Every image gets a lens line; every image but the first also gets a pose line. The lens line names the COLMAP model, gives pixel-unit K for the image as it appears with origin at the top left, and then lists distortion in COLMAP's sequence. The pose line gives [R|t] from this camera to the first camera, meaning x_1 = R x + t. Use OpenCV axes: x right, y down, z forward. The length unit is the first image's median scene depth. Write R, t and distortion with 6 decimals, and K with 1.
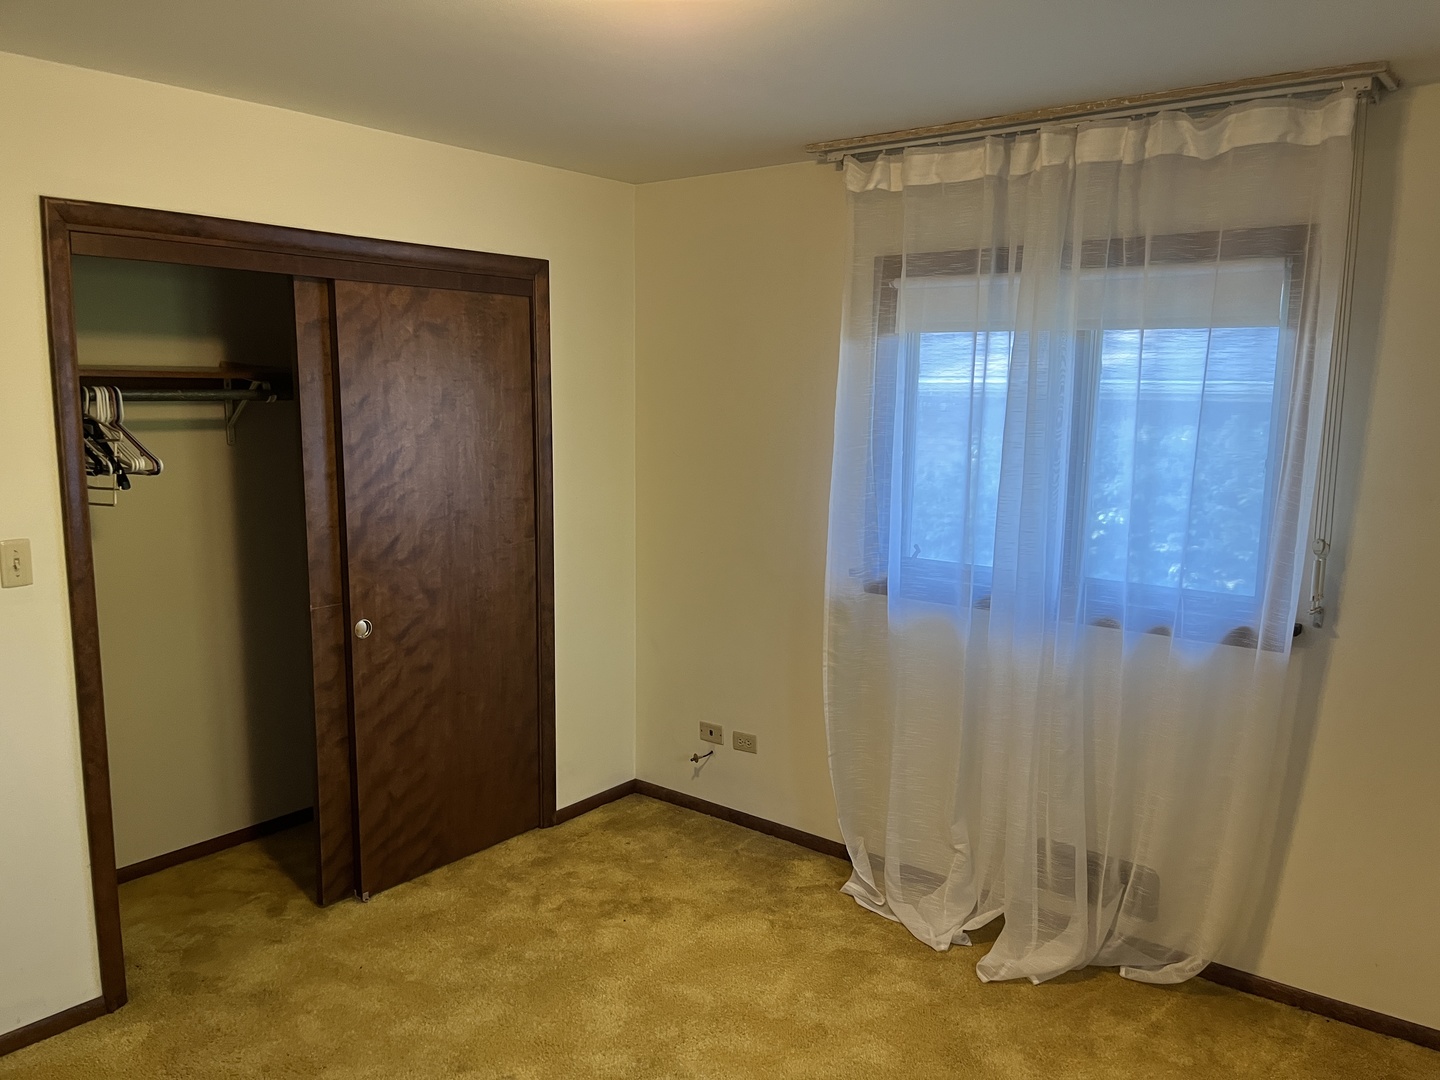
lens RADIAL K [[1086.3, 0, 726.3], [0, 1086.3, 541.2], [0, 0, 1]] dist [0.054775, -0.060438]
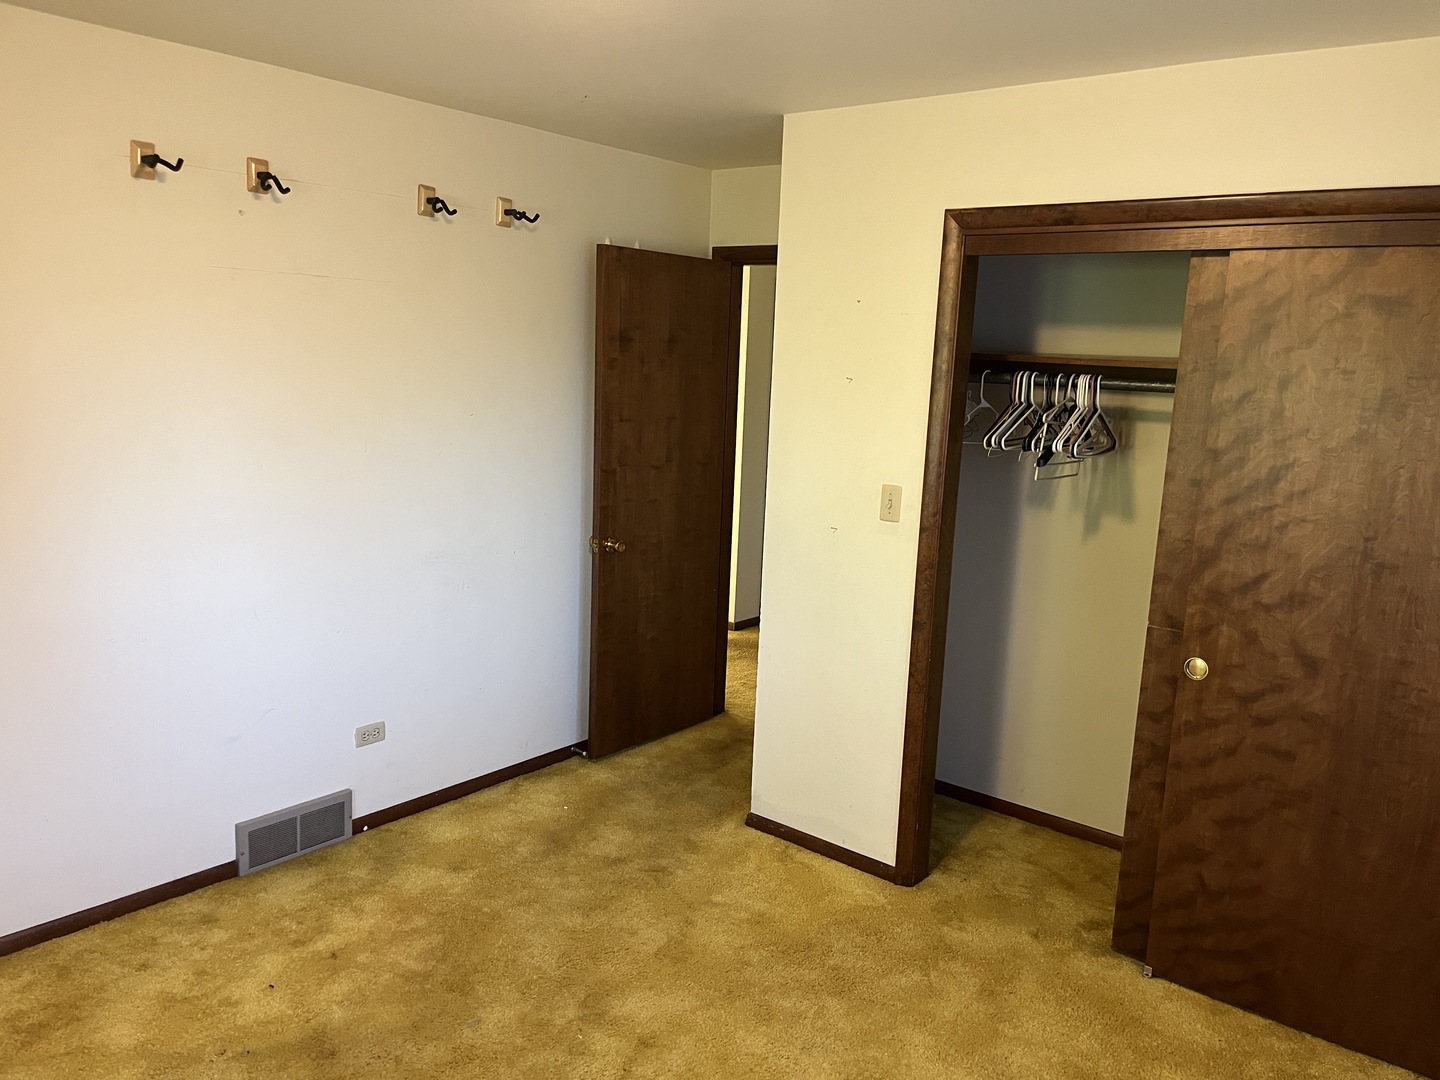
lens RADIAL K [[1086.3, 0, 726.3], [0, 1086.3, 541.2], [0, 0, 1]] dist [0.054775, -0.060438]
pose [[-0.003061, 0.164366, -0.986395, 0.473736], [-0.185520, 0.969182, 0.162073, -0.082314], [0.982636, 0.183492, 0.027526, 0.595622]]
